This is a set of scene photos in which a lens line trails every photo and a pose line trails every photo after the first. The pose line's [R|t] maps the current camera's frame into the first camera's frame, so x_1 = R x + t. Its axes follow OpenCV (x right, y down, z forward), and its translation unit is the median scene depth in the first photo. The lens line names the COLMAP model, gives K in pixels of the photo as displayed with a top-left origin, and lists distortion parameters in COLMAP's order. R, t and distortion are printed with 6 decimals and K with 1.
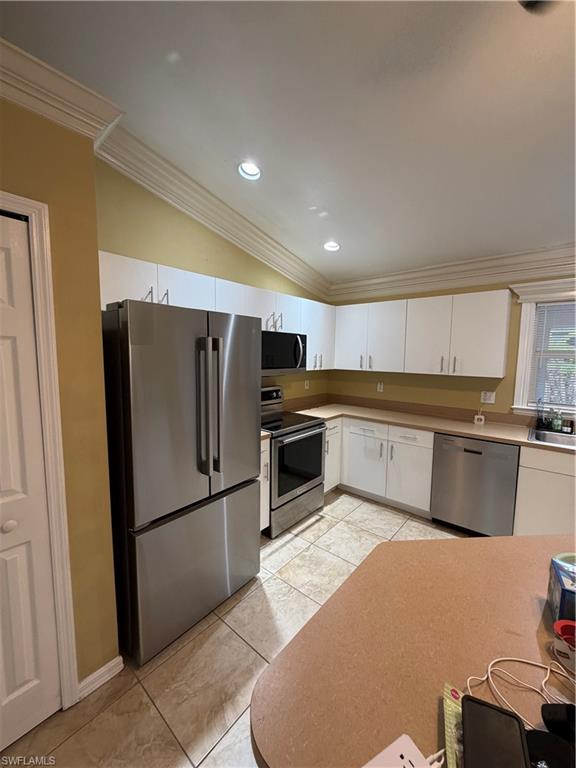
lens RADIAL K [[307.7, 0, 286.9], [0, 307.7, 380.9], [0, 0, 1]] dist [0.002040, -0.000046]
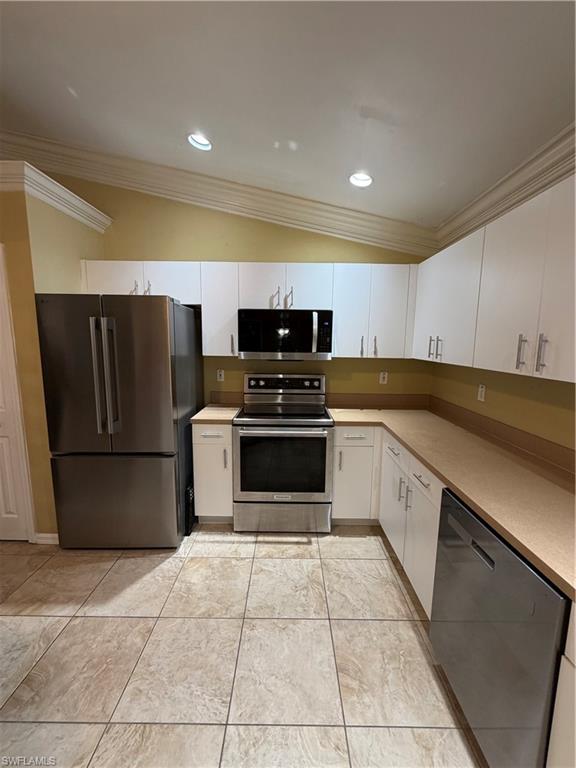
lens RADIAL K [[307.7, 0, 285.9], [0, 307.7, 380.9], [0, 0, 1]] dist [0.002040, -0.000046]
pose [[0.640405, 0.095260, -0.762107, 0.644794], [-0.072826, 0.995339, 0.063217, -0.014727], [0.764577, 0.015017, 0.644358, 0.449495]]
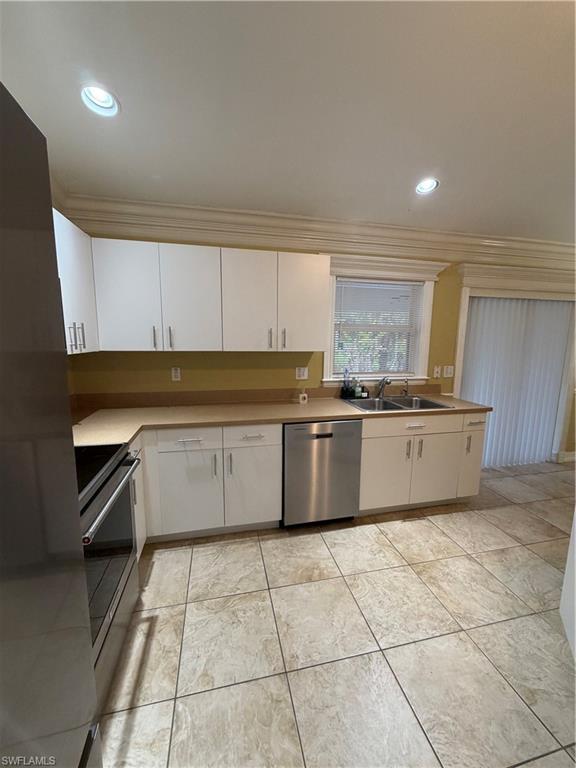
lens RADIAL K [[307.7, 0, 287.7], [0, 307.7, 381.2], [0, 0, 1]] dist [0.002040, -0.000046]
pose [[0.601306, -0.121735, 0.789690, -0.124489], [0.070169, 0.992553, 0.099578, -0.020503], [-0.795931, -0.004465, 0.605370, 0.481597]]
